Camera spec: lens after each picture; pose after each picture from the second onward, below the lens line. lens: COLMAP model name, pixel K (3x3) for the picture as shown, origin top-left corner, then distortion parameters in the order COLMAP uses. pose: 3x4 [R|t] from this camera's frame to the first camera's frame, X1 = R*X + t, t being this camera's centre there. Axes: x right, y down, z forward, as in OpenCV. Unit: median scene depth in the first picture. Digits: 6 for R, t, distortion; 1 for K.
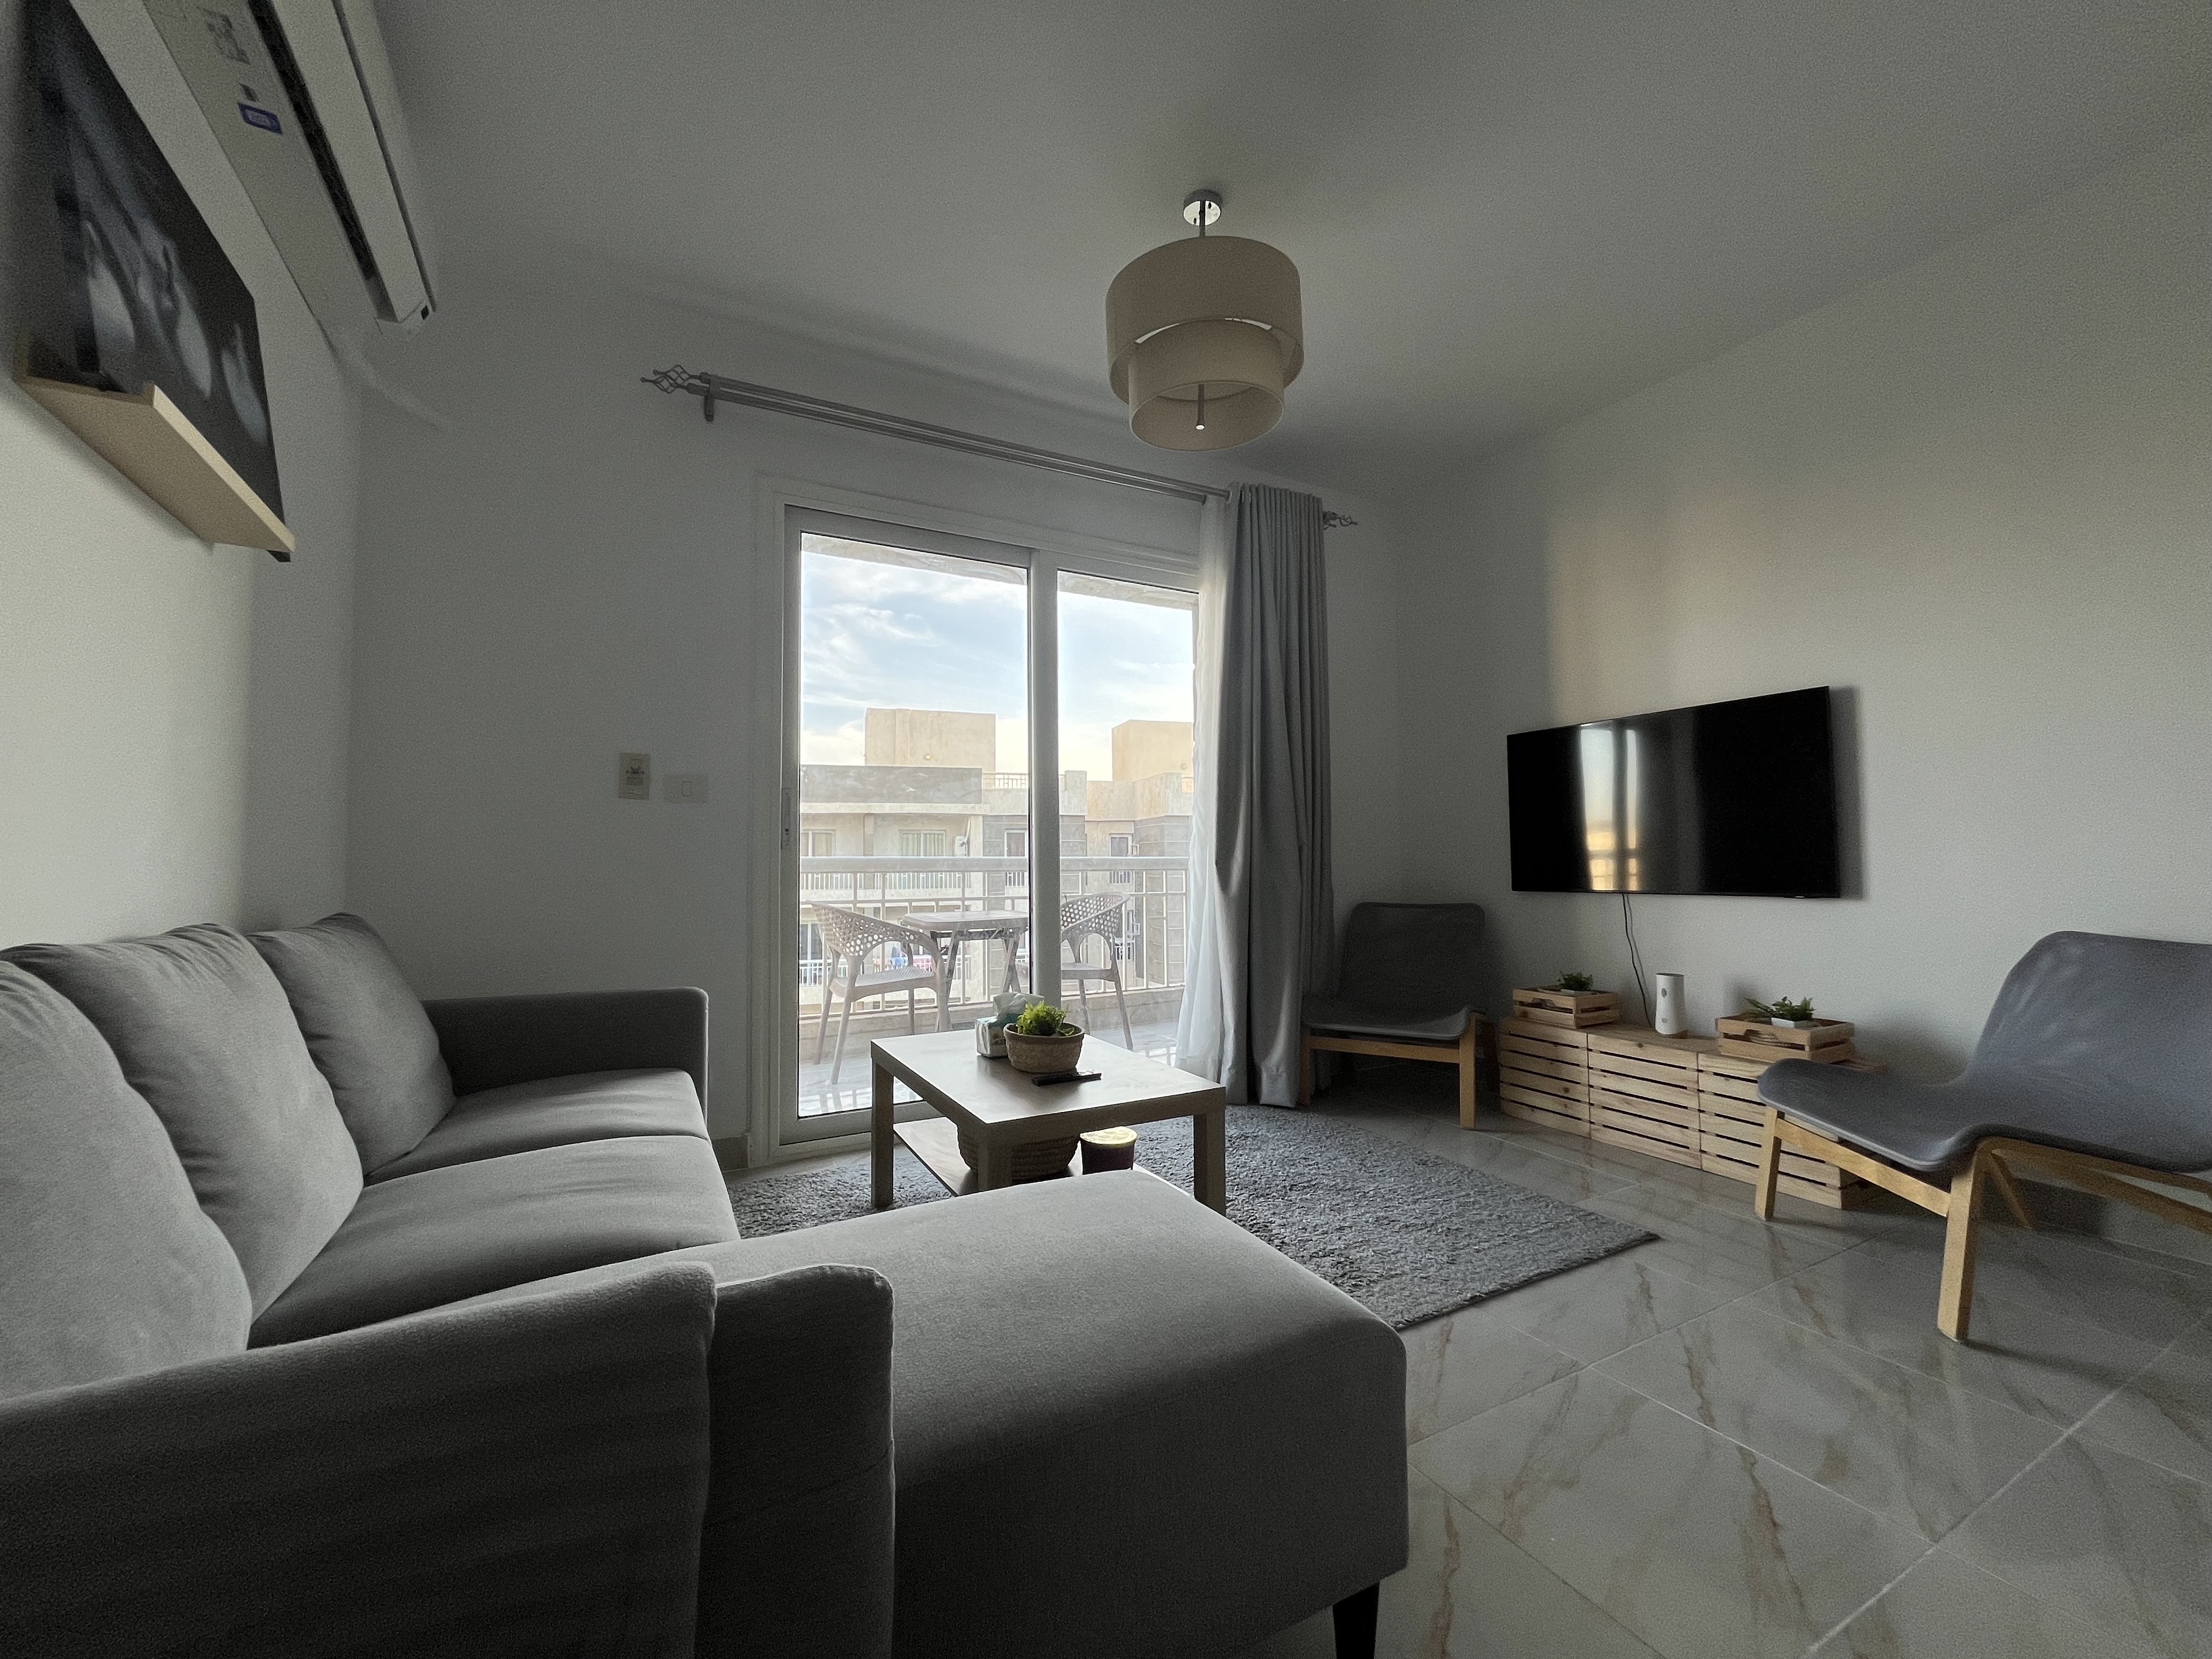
lens RADIAL K [[892.1, 0, 1105.7], [0, 892.1, 821.8], [0, 0, 1]] dist [-0.000693, 0.000032]
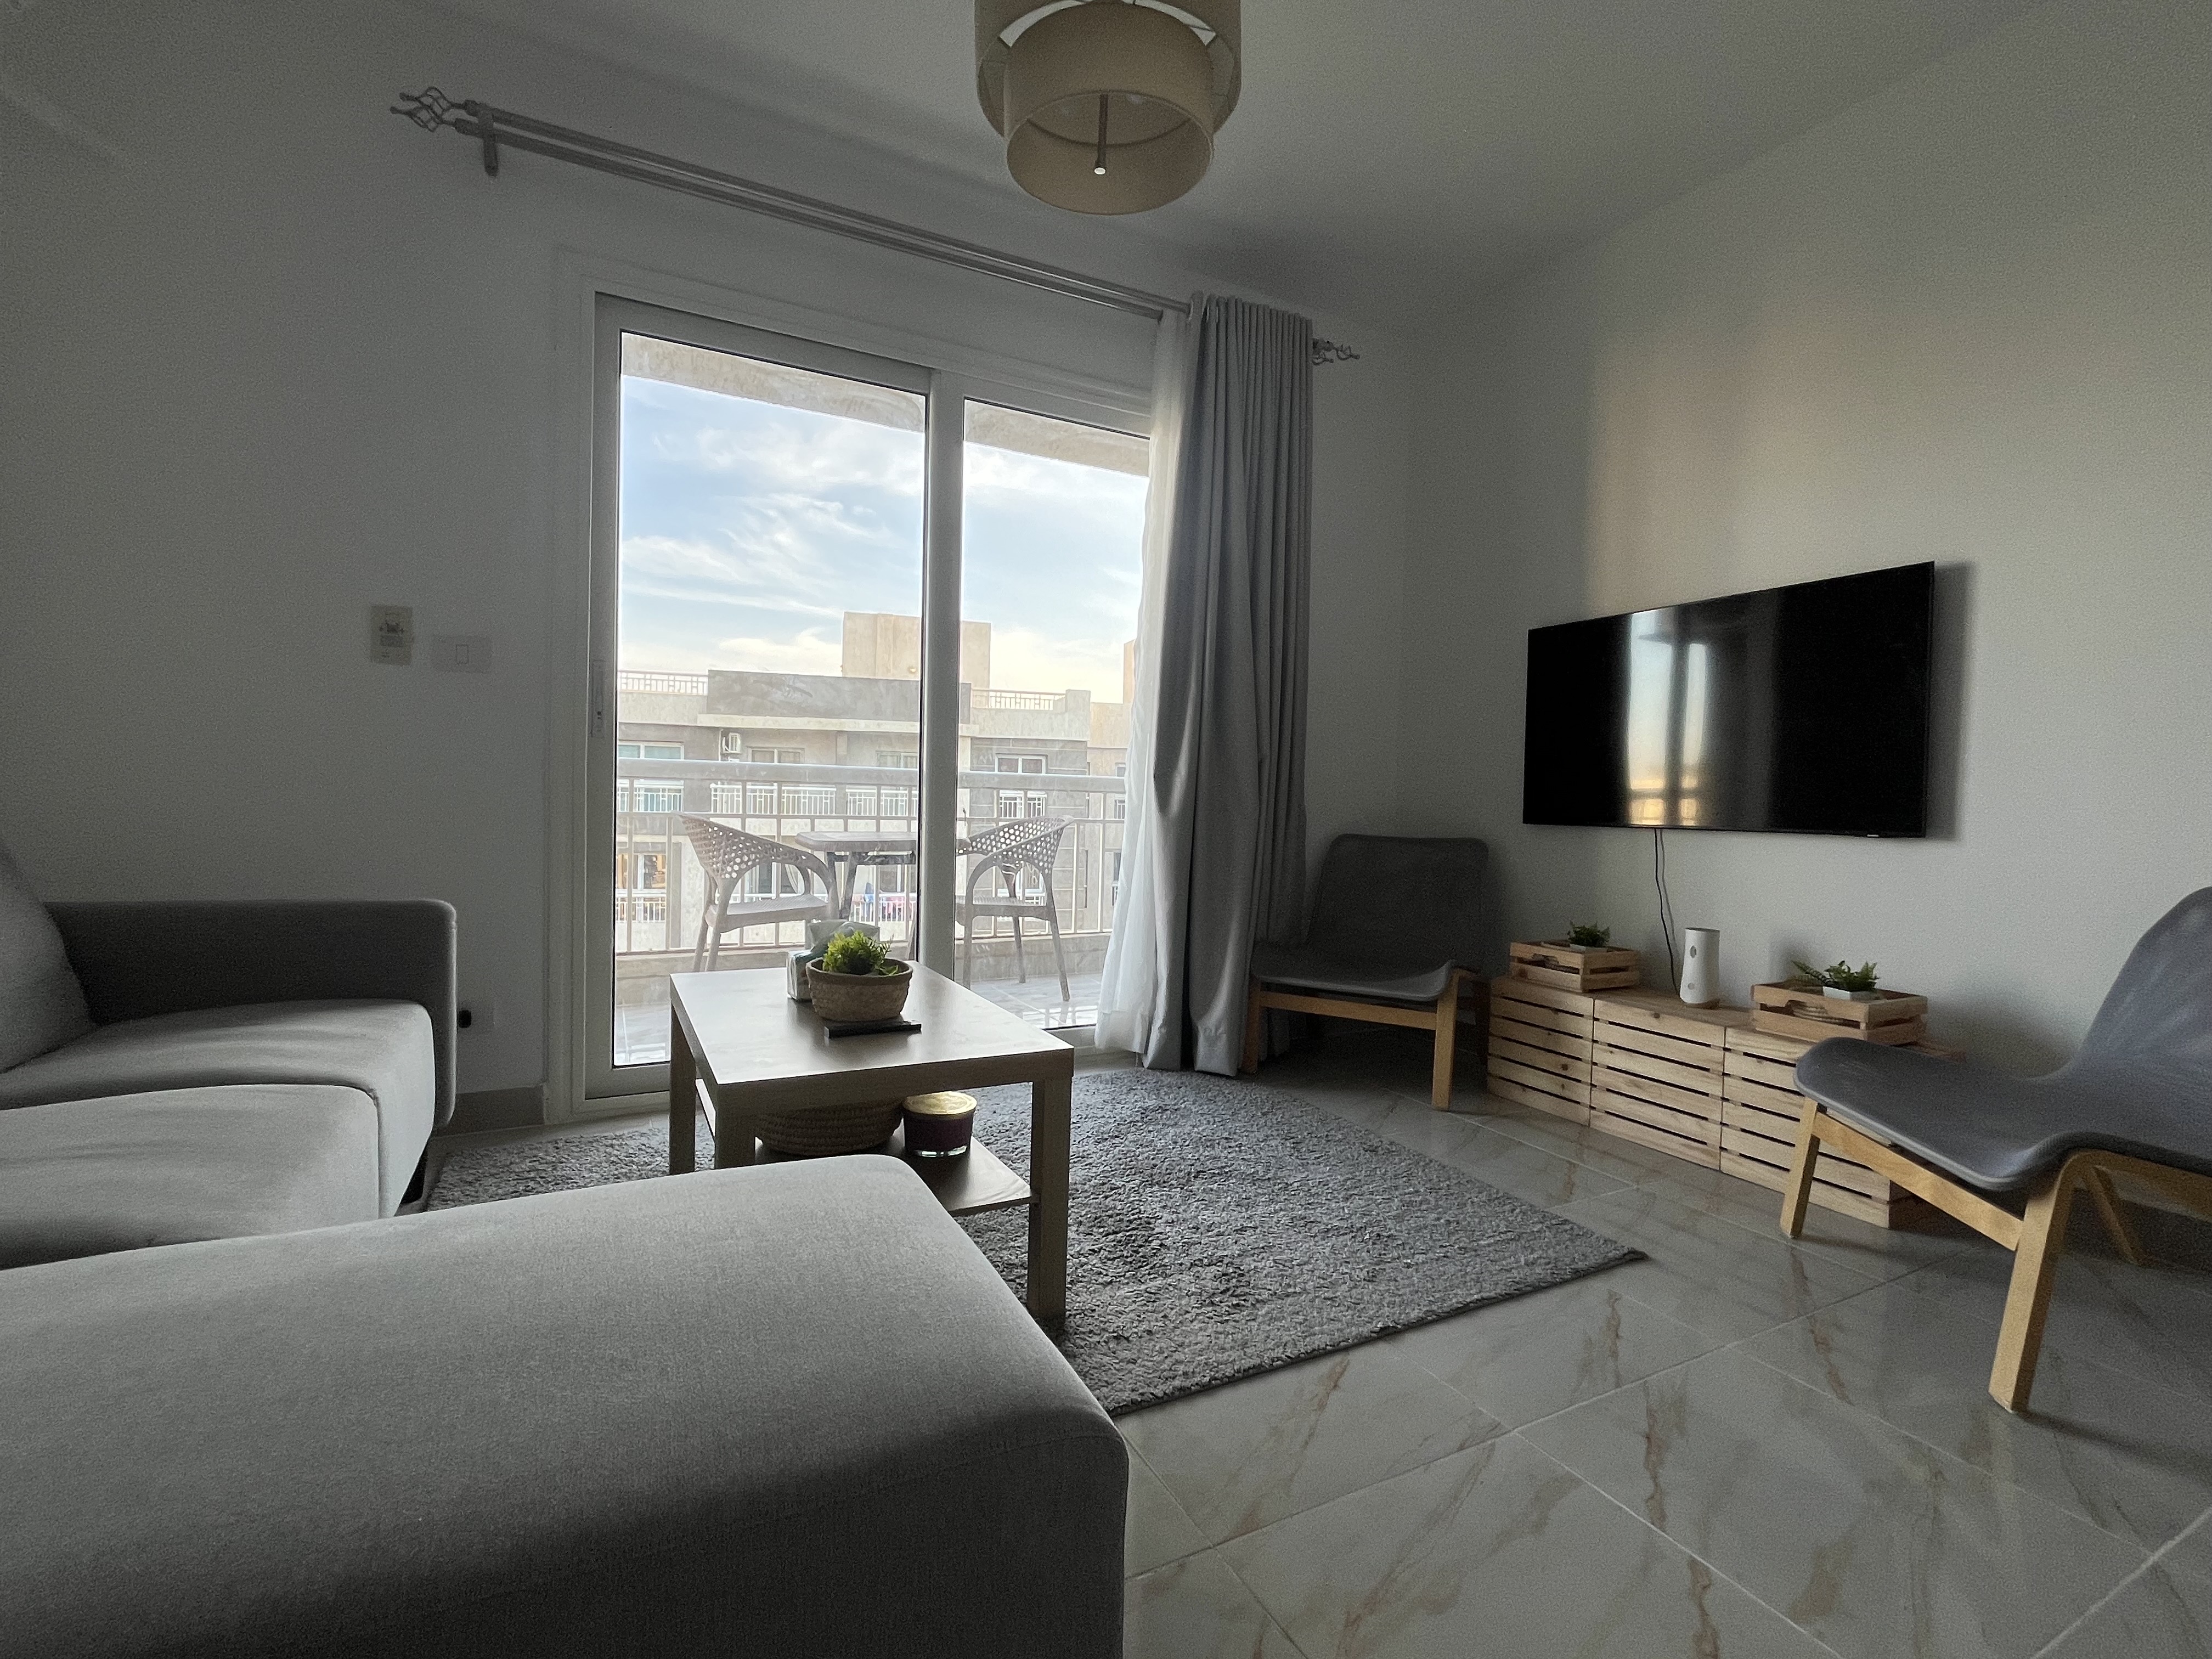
lens RADIAL K [[999.3, 0, 1104.8], [0, 999.3, 820.7], [0, 0, 1]] dist [-0.000792, -0.000235]
pose [[0.999371, 0.032062, -0.015133, 0.121414], [-0.030955, 0.997175, 0.068433, 0.033070], [0.017284, -0.067921, 0.997541, 0.119452]]
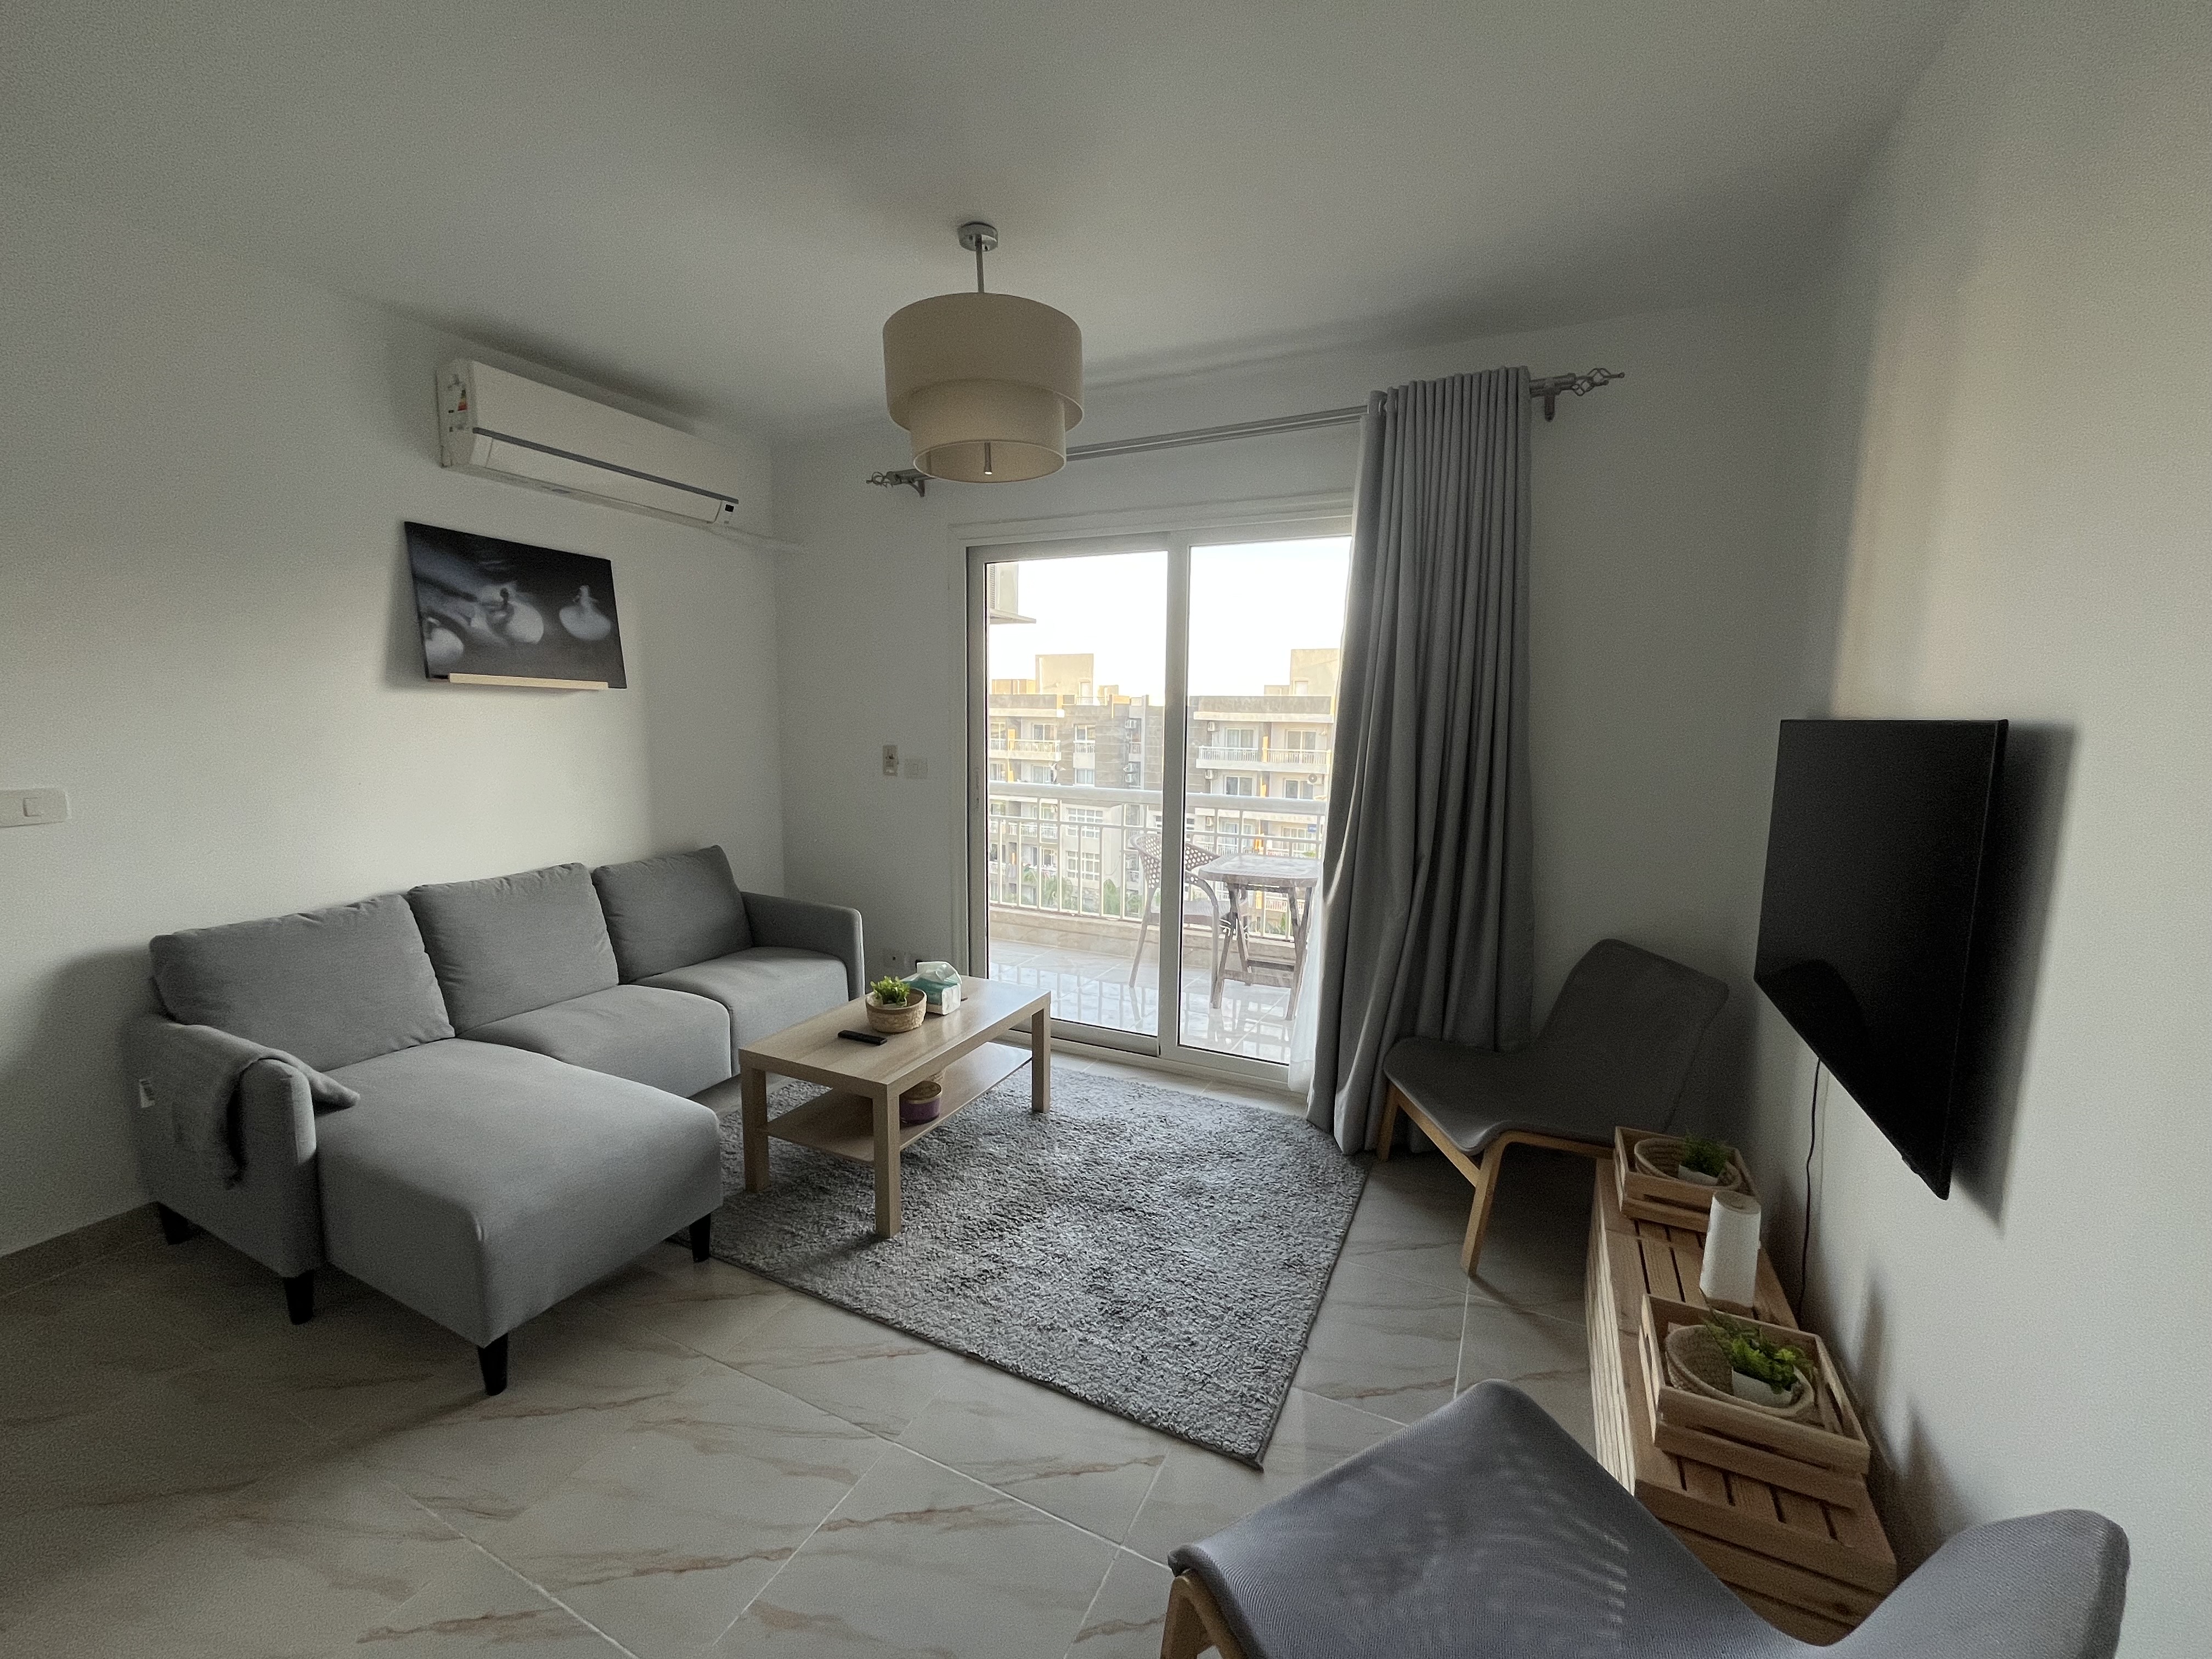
lens RADIAL K [[892.1, 0, 1105.7], [0, 892.1, 821.8], [0, 0, 1]] dist [-0.000693, 0.000032]
pose [[0.586006, 0.116864, -0.801835, 0.907775], [0.019419, 0.987236, 0.158077, -0.179226], [0.810074, -0.108204, 0.576257, 0.416122]]
